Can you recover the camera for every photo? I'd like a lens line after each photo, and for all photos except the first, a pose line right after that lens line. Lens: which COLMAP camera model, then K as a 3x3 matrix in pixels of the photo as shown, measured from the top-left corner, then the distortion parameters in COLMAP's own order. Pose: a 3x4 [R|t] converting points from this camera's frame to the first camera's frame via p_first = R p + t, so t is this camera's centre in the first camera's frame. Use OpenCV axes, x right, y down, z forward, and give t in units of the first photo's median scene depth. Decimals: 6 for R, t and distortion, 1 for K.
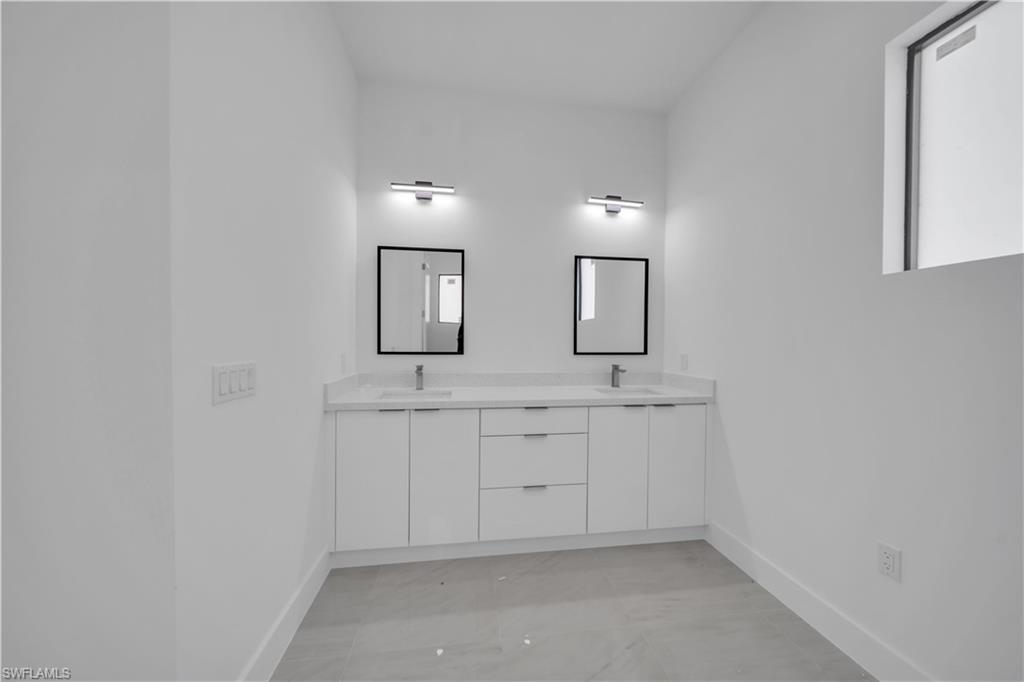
lens RADIAL K [[360.0, 0, 522.3], [0, 360.0, 341.3], [0, 0, 1]] dist [-0.000267, 0.000032]
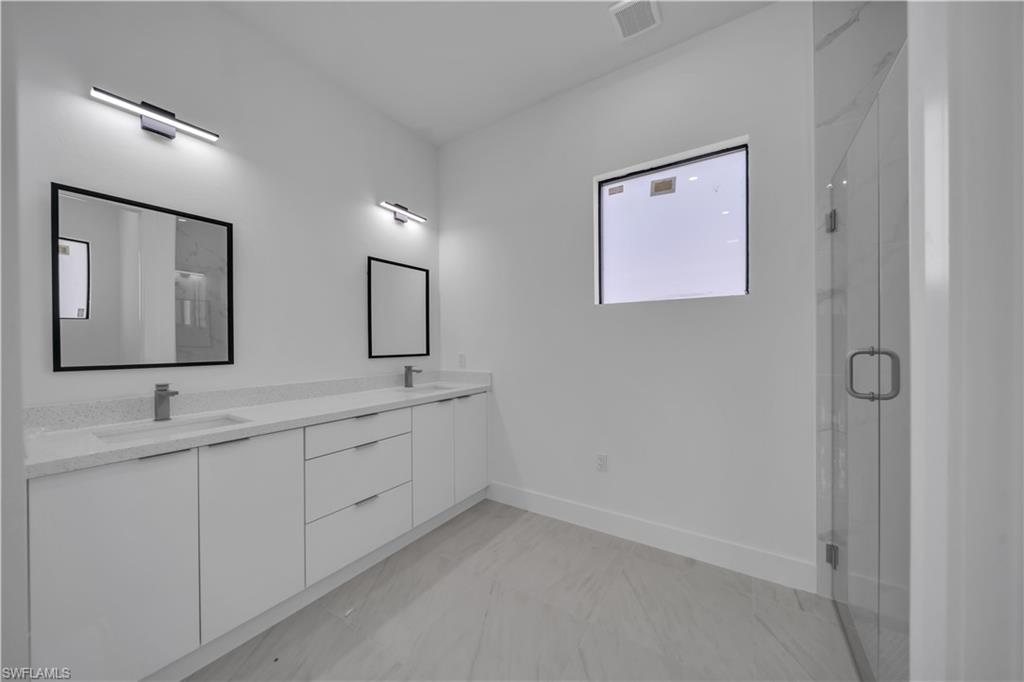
lens RADIAL K [[360.0, 0, 510.3], [0, 360.0, 340.7], [0, 0, 1]] dist [-0.000267, 0.000032]
pose [[0.656662, -0.005781, 0.754163, -0.367099], [0.012858, 0.999911, -0.003531, -0.002127], [-0.754076, 0.012016, 0.656678, 0.082569]]
